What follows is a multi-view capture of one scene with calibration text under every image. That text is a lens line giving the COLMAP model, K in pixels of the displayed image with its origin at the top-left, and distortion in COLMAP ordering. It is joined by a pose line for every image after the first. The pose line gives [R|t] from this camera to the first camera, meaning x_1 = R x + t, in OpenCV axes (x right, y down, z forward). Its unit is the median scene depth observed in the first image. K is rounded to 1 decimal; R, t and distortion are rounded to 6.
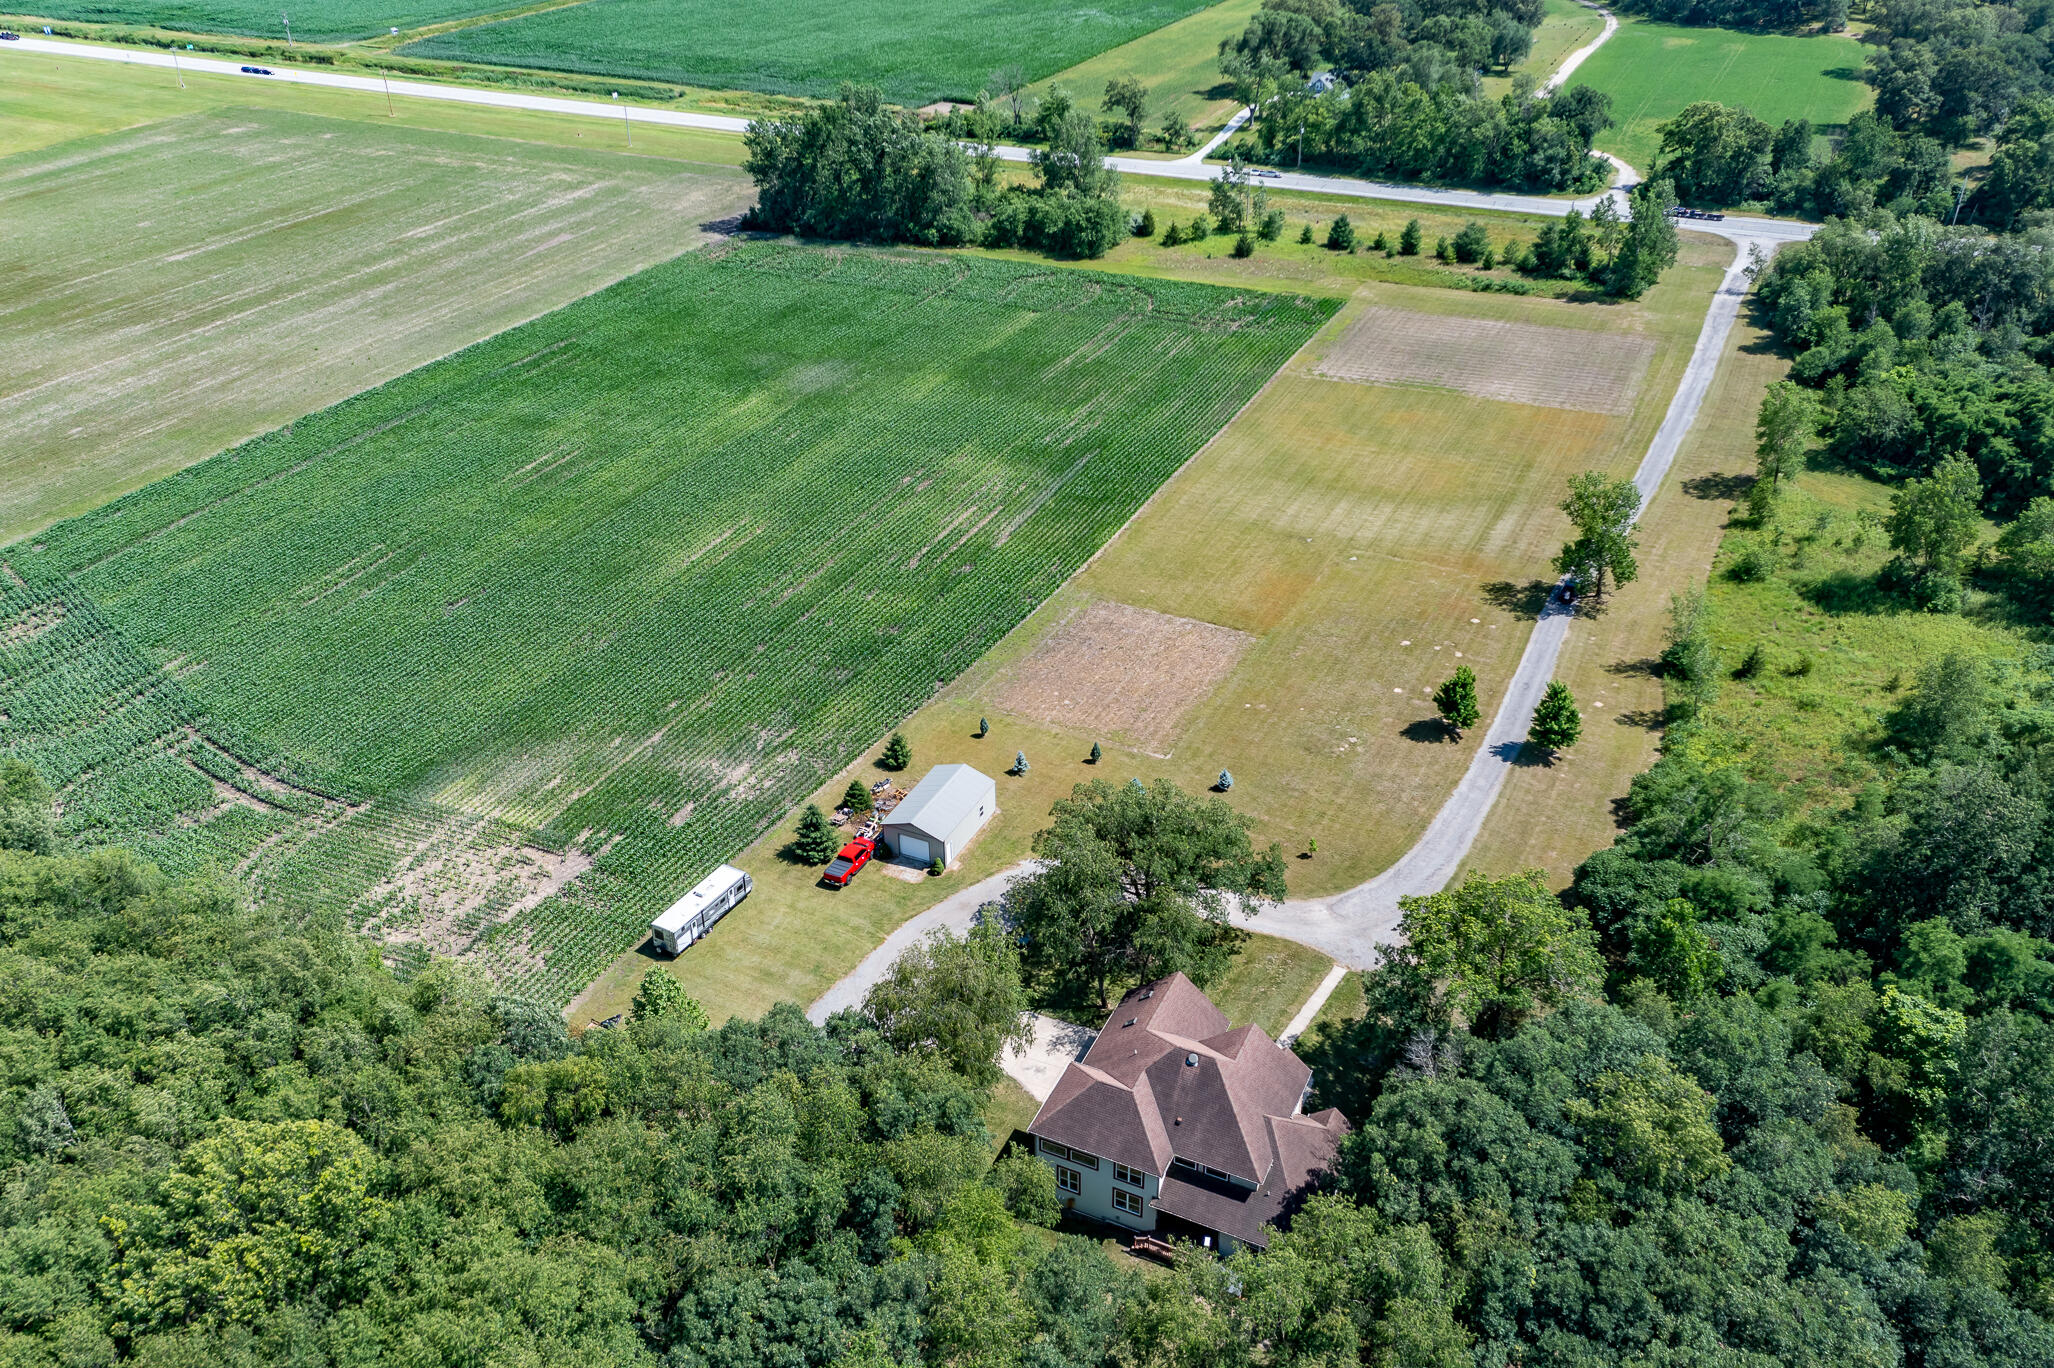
lens RADIAL K [[1626.1, 0, 1021.2], [0, 1626.1, 694.1], [0, 0, 1]] dist [0.031537, 0.015383]
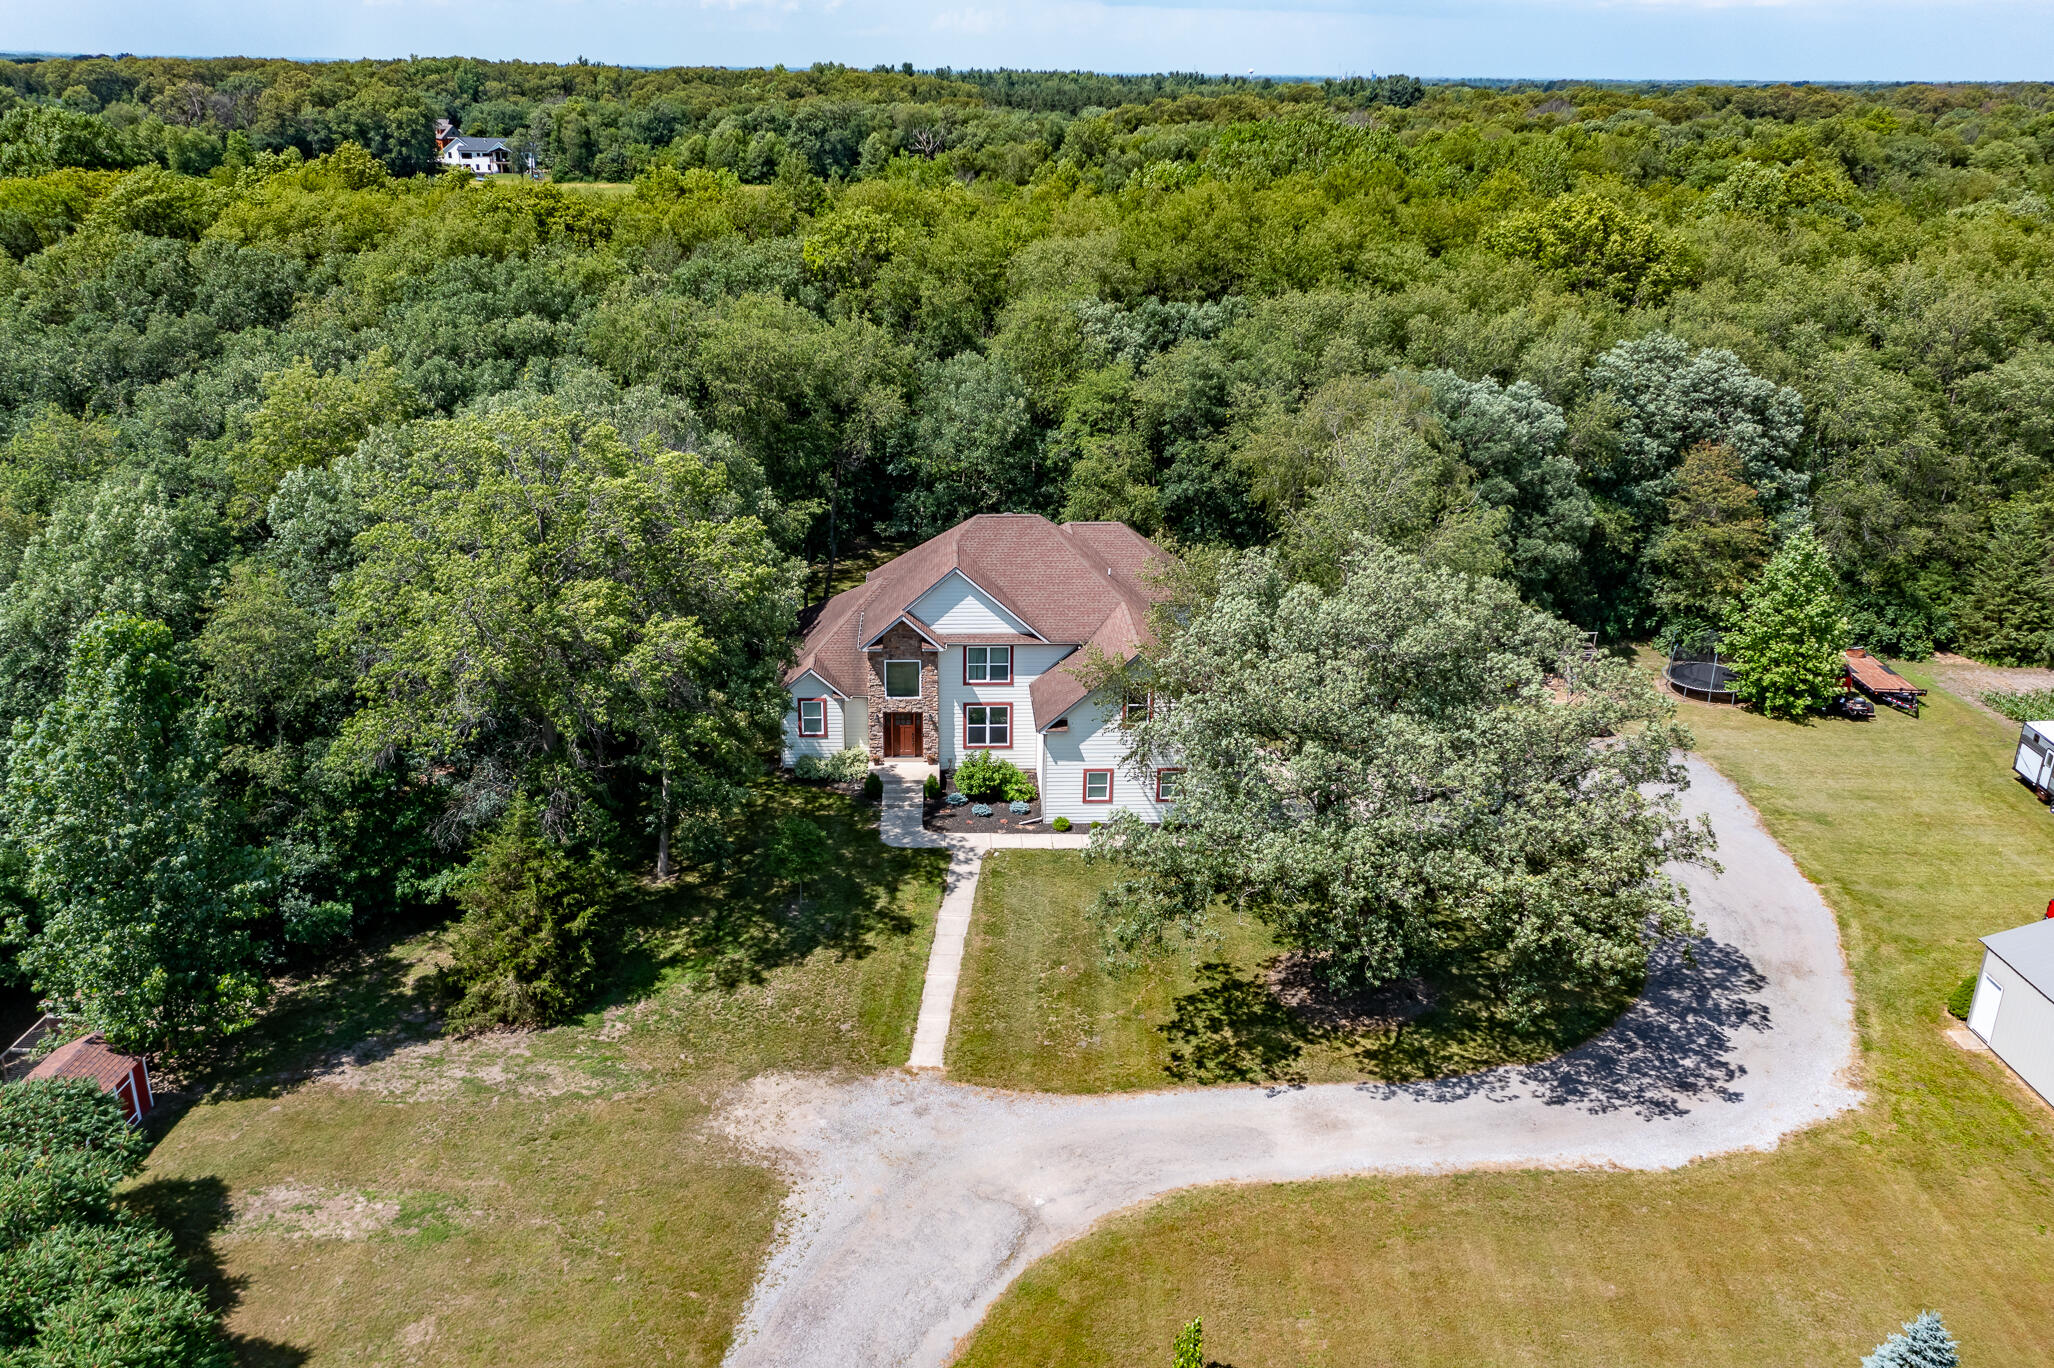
lens RADIAL K [[1626.1, 0, 1023.4], [0, 1626.1, 686.8], [0, 0, 1]] dist [0.031537, 0.015383]
pose [[-0.879229, 0.160411, -0.448581, 0.413615], [-0.259683, 0.628043, 0.733571, -0.228292], [0.399401, 0.761466, -0.510538, 1.397429]]
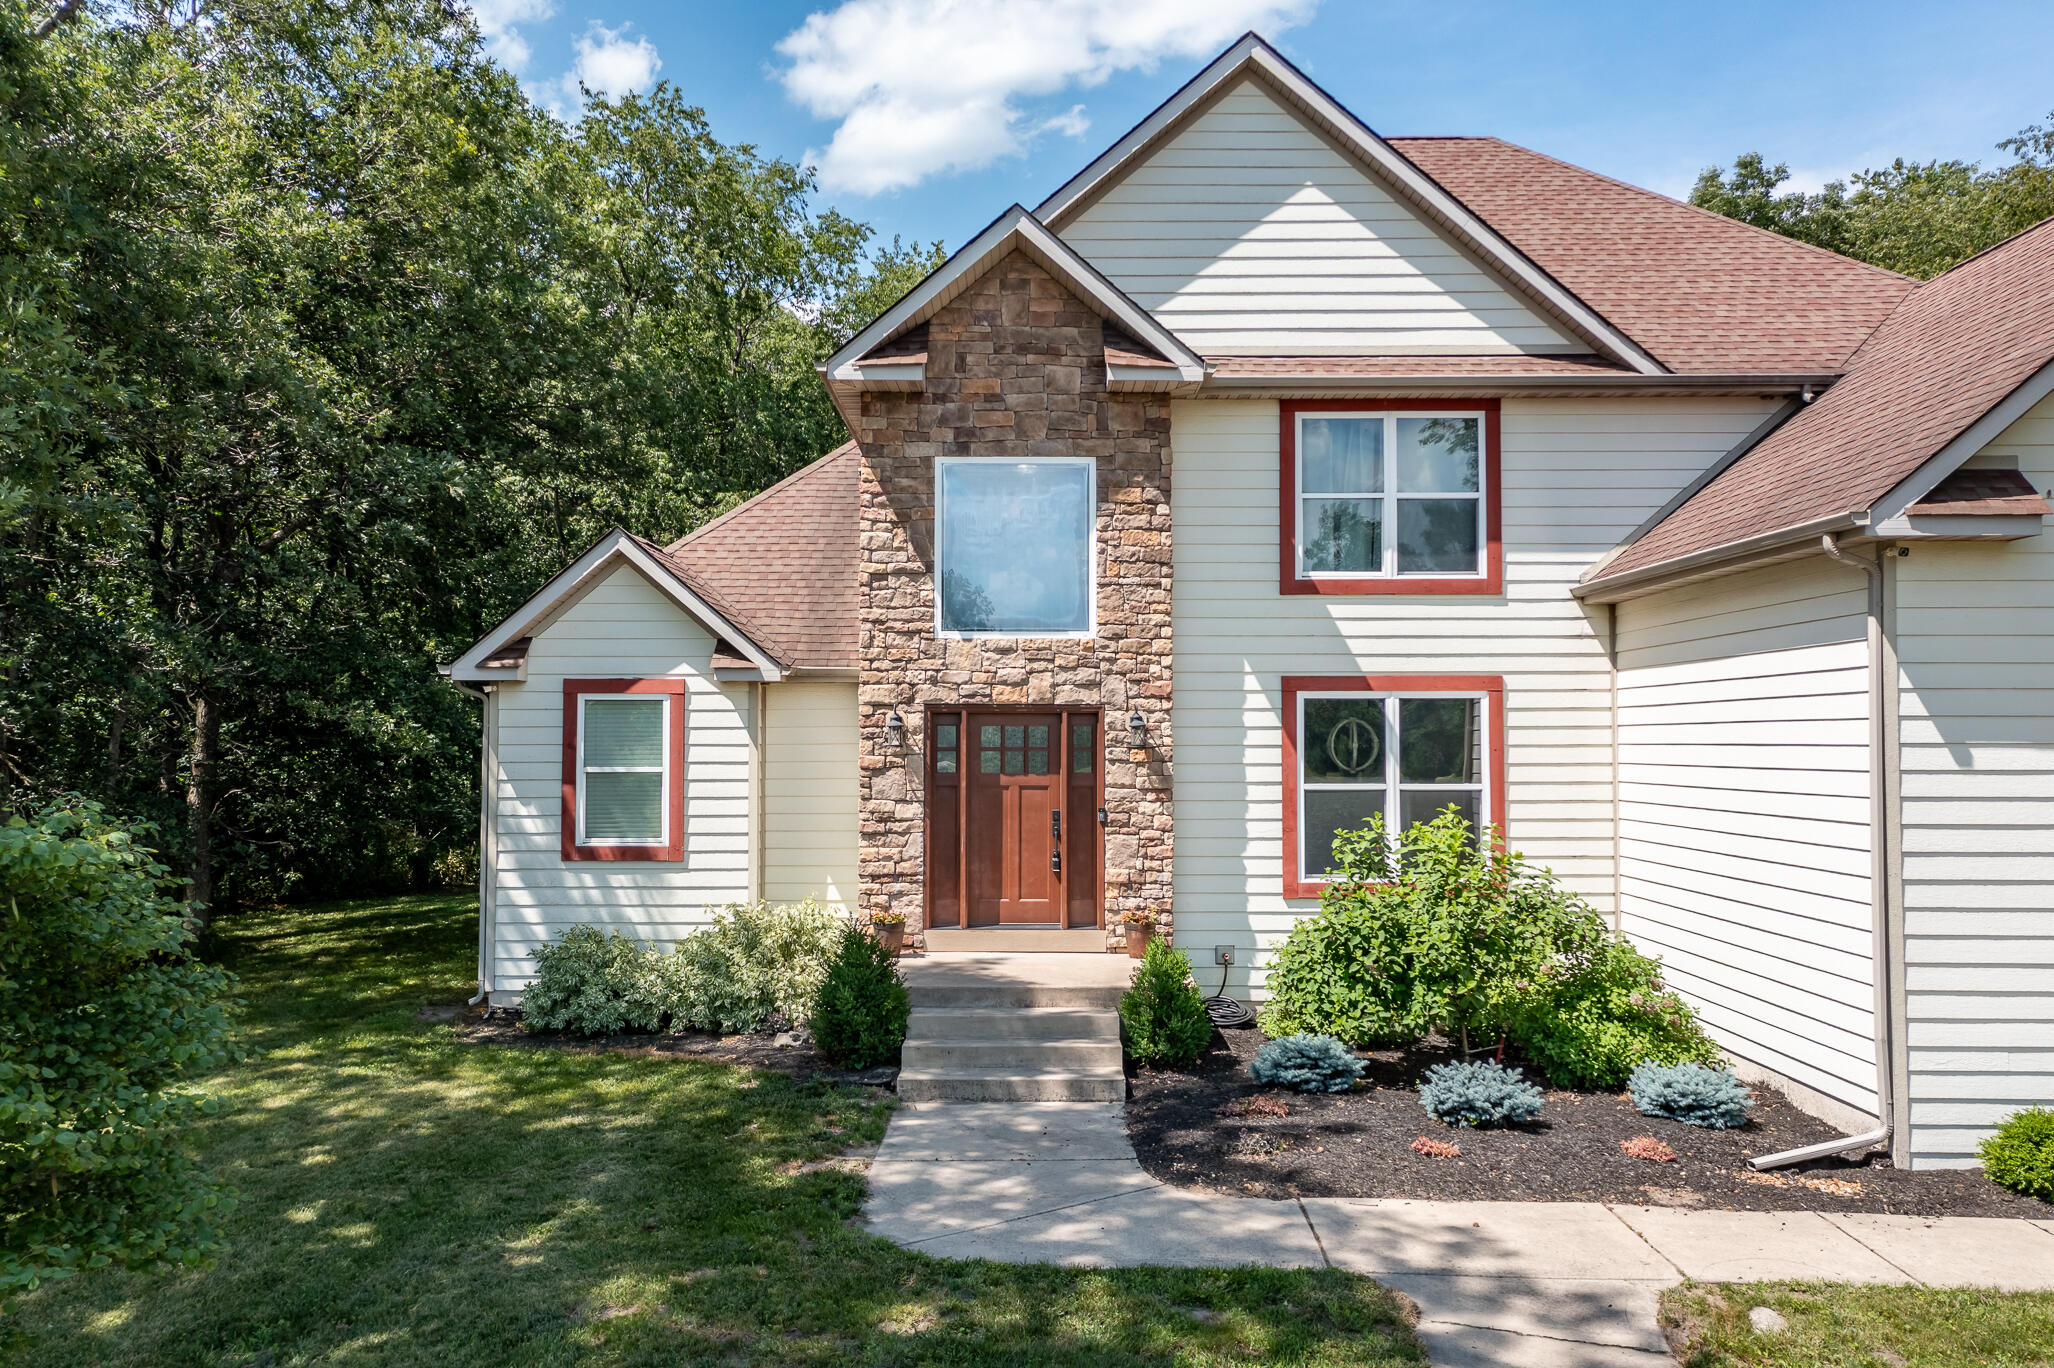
lens RADIAL K [[1626.1, 0, 1034.8], [0, 1626.1, 680.8], [0, 0, 1]] dist [0.031537, 0.015383]
pose [[-0.901483, -0.004215, -0.432793, 0.227922], [-0.222029, 0.862858, 0.454070, 0.197010], [0.371525, 0.505429, -0.778788, 1.167275]]
